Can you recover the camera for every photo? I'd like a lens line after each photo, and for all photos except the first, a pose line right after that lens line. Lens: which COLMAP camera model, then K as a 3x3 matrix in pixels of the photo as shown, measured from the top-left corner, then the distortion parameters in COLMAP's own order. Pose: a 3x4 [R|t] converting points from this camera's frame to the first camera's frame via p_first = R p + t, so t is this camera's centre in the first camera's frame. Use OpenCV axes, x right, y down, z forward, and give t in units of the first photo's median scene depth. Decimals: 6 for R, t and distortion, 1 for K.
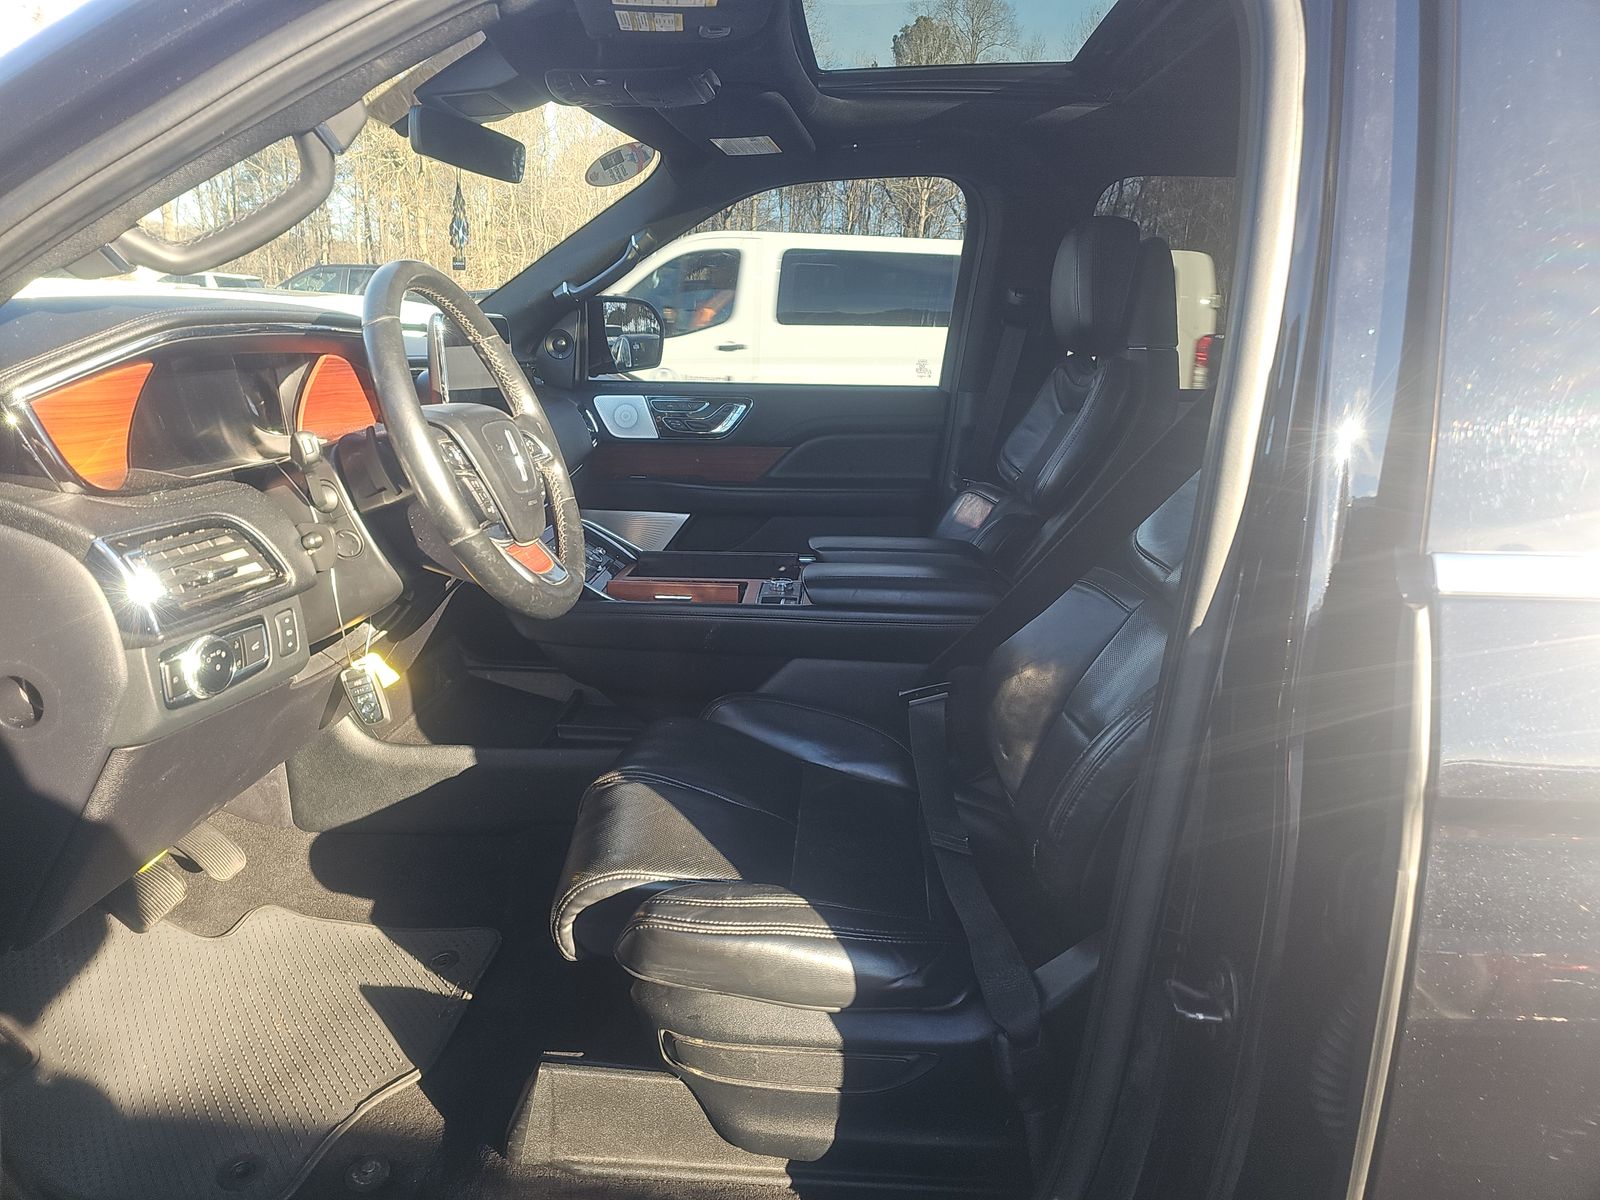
lens RADIAL K [[1028.0, 0, 794.2], [0, 1028.0, 597.5], [0, 0, 1]] dist [0.026941, -0.004158]
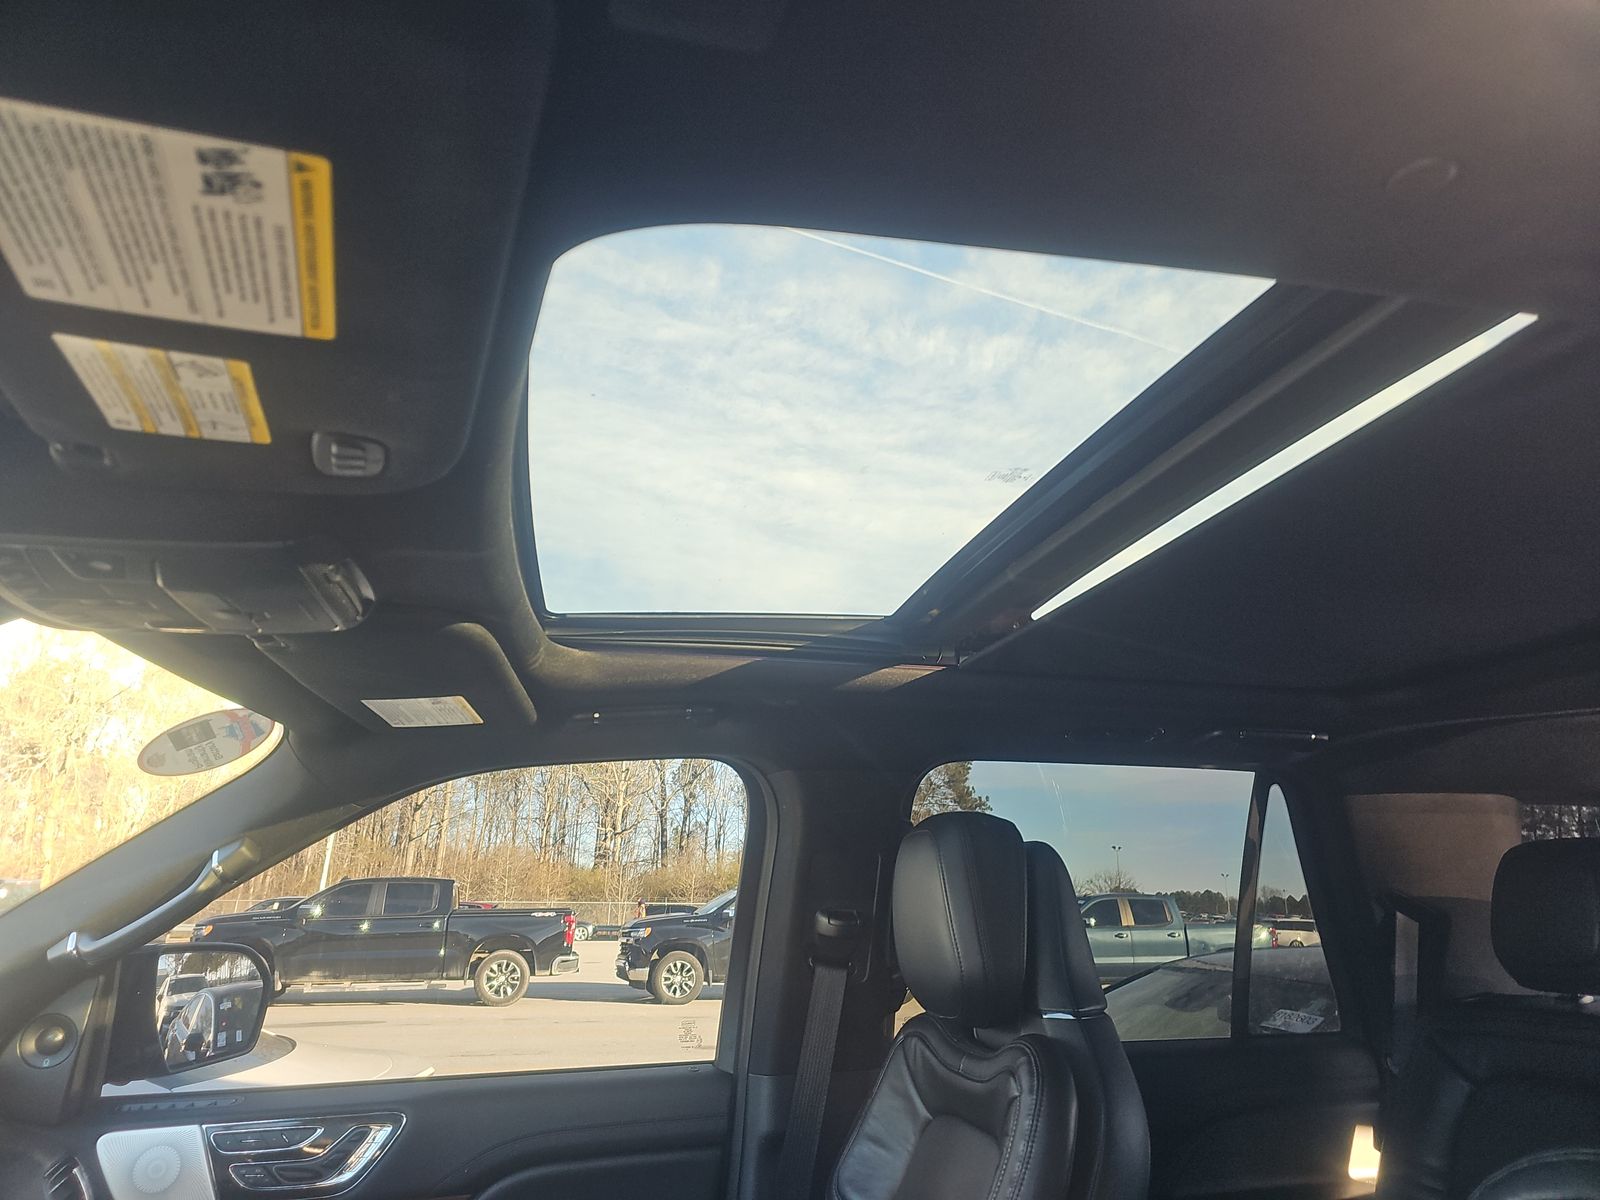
lens RADIAL K [[1028.0, 0, 793.3], [0, 1028.0, 588.4], [0, 0, 1]] dist [0.026941, -0.004158]
pose [[0.956573, 0.046987, 0.287680, -0.013189], [0.113319, 0.849347, -0.515528, -0.120754], [-0.268563, 0.525740, 0.807138, 0.313548]]
